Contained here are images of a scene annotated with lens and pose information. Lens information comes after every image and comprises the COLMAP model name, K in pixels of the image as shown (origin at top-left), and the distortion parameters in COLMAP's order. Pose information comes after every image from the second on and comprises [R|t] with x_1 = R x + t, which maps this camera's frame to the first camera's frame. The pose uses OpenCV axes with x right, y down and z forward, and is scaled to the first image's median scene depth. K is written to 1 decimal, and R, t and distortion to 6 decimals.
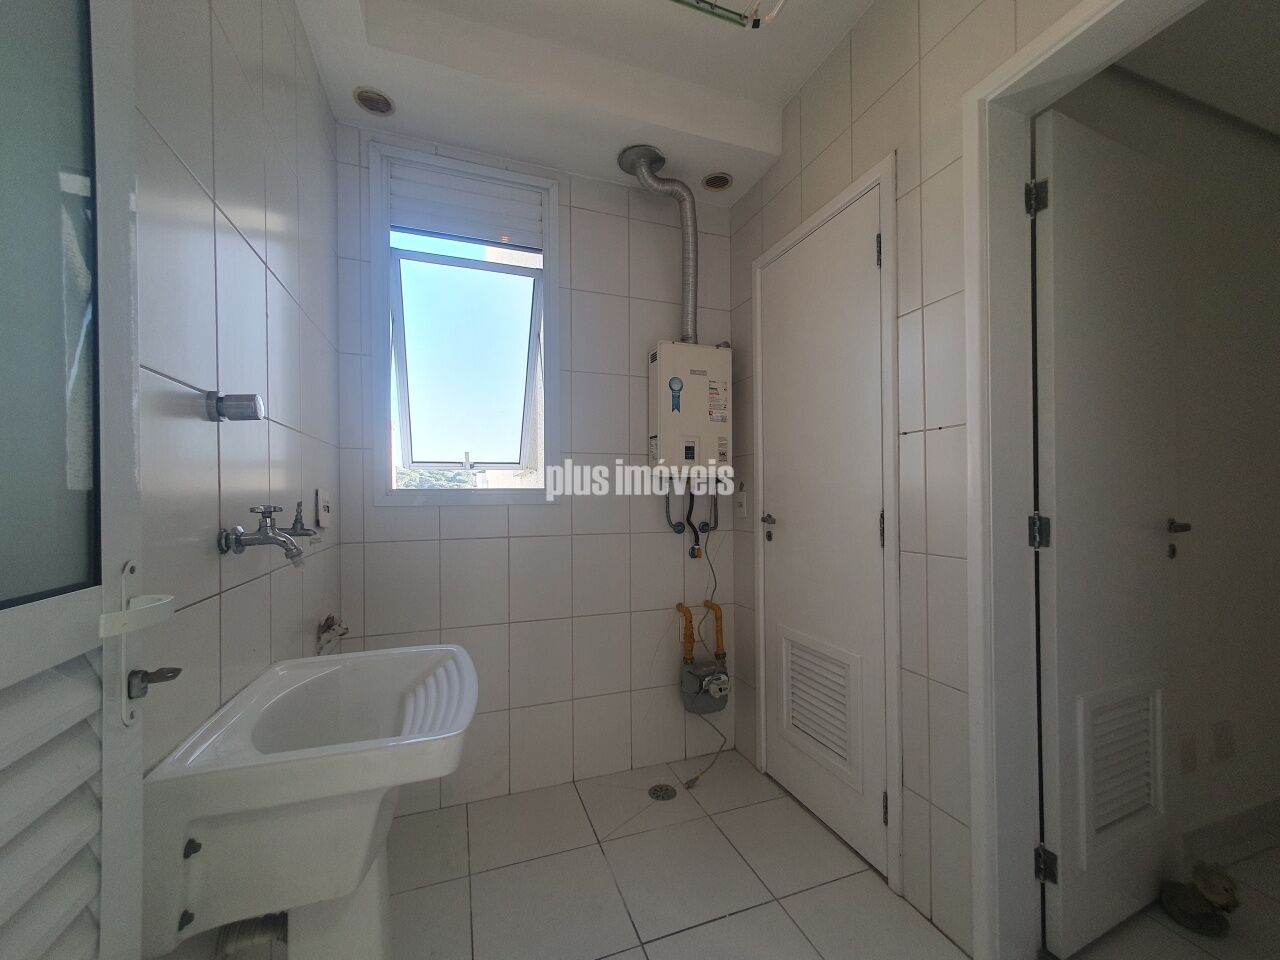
lens RADIAL K [[512.6, 0, 642.0], [0, 512.6, 485.3], [0, 0, 1]] dist [-0.001042, -0.000059]
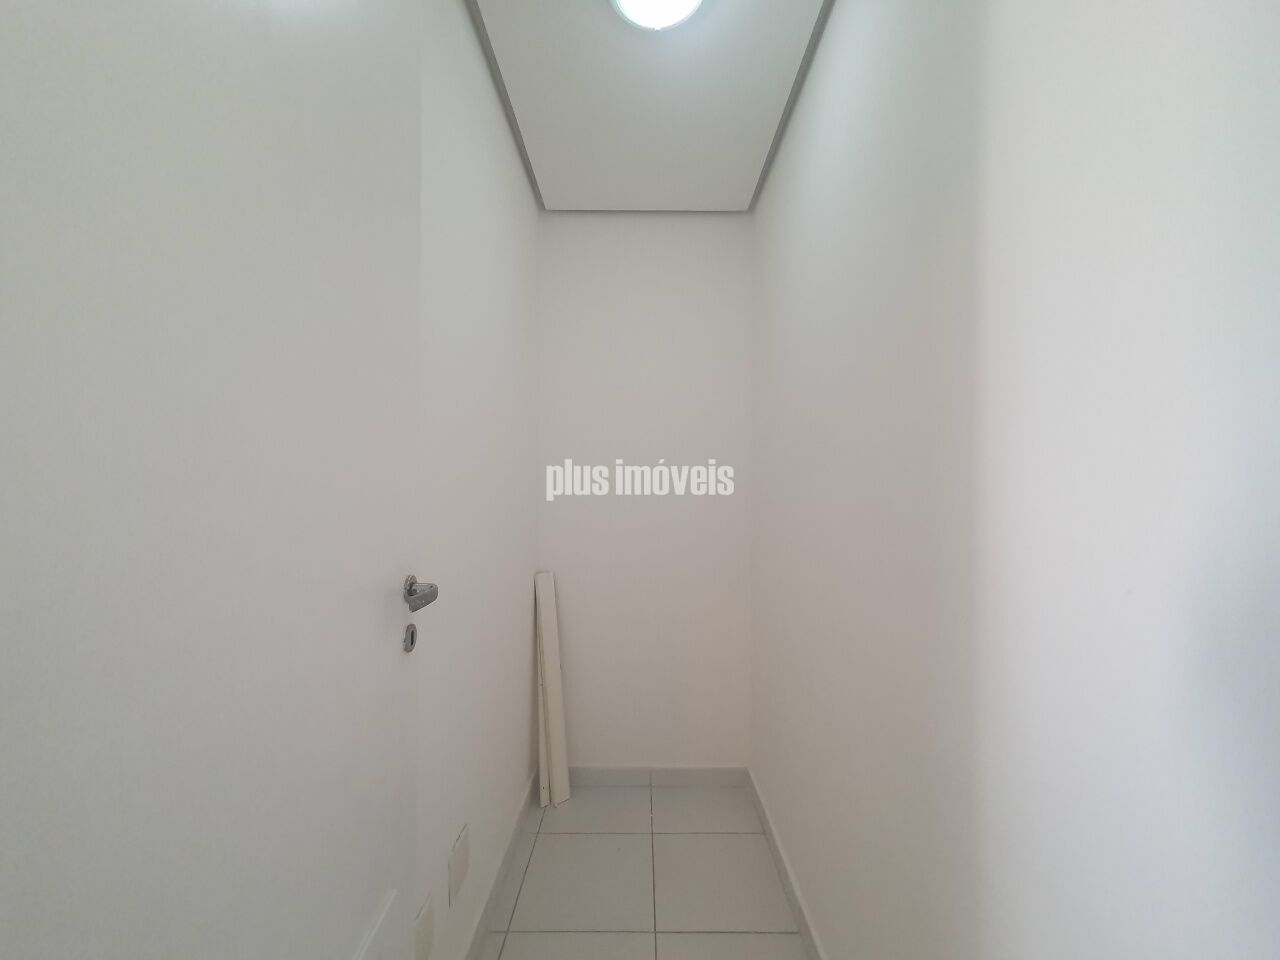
lens RADIAL K [[512.6, 0, 640.8], [0, 512.6, 481.9], [0, 0, 1]] dist [-0.001042, -0.000059]
pose [[0.362329, 0.034720, 0.931403, 0.642374], [-0.013353, 0.999397, -0.032060, -0.015217], [-0.931954, -0.000821, 0.362574, 0.604382]]
